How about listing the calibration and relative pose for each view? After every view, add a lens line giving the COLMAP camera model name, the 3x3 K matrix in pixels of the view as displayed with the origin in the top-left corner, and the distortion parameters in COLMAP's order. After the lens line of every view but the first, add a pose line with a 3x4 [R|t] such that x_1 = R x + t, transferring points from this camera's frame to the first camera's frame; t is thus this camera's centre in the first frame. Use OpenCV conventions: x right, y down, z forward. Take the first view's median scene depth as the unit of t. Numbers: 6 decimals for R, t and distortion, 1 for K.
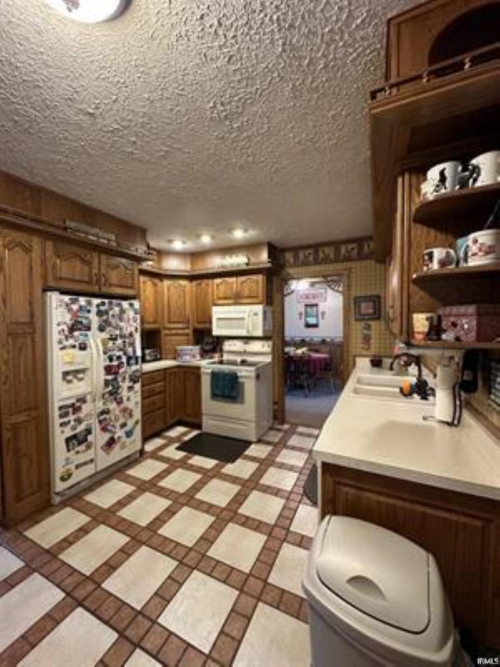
lens RADIAL K [[265.6, 0, 249.5], [0, 265.6, 332.1], [0, 0, 1]] dist [0.001239, 0.000258]
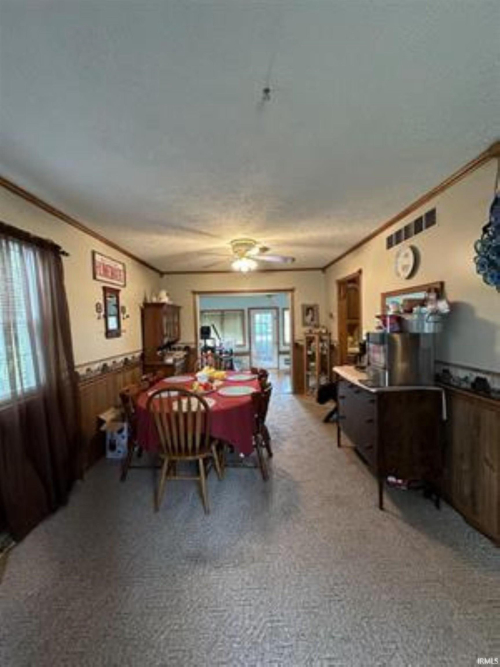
lens RADIAL K [[265.6, 0, 249.5], [0, 265.6, 332.1], [0, 0, 1]] dist [0.001239, 0.000258]
pose [[-0.438839, -0.009904, 0.898511, -0.822743], [0.064532, 0.997010, 0.042508, -0.082838], [-0.896245, 0.076637, -0.436888, 2.646869]]
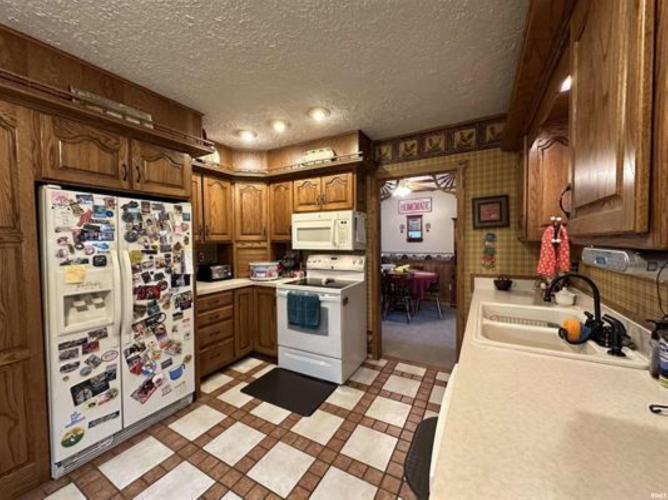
lens RADIAL K [[266.0, 0, 331.5], [0, 266.0, 249.7], [0, 0, 1]] dist [0.001239, 0.000258]
pose [[0.997392, 0.000002, -0.072179, 0.058468], [0.000159, 0.999998, 0.002228, 0.017499], [0.072179, -0.002233, 0.997389, 0.265058]]
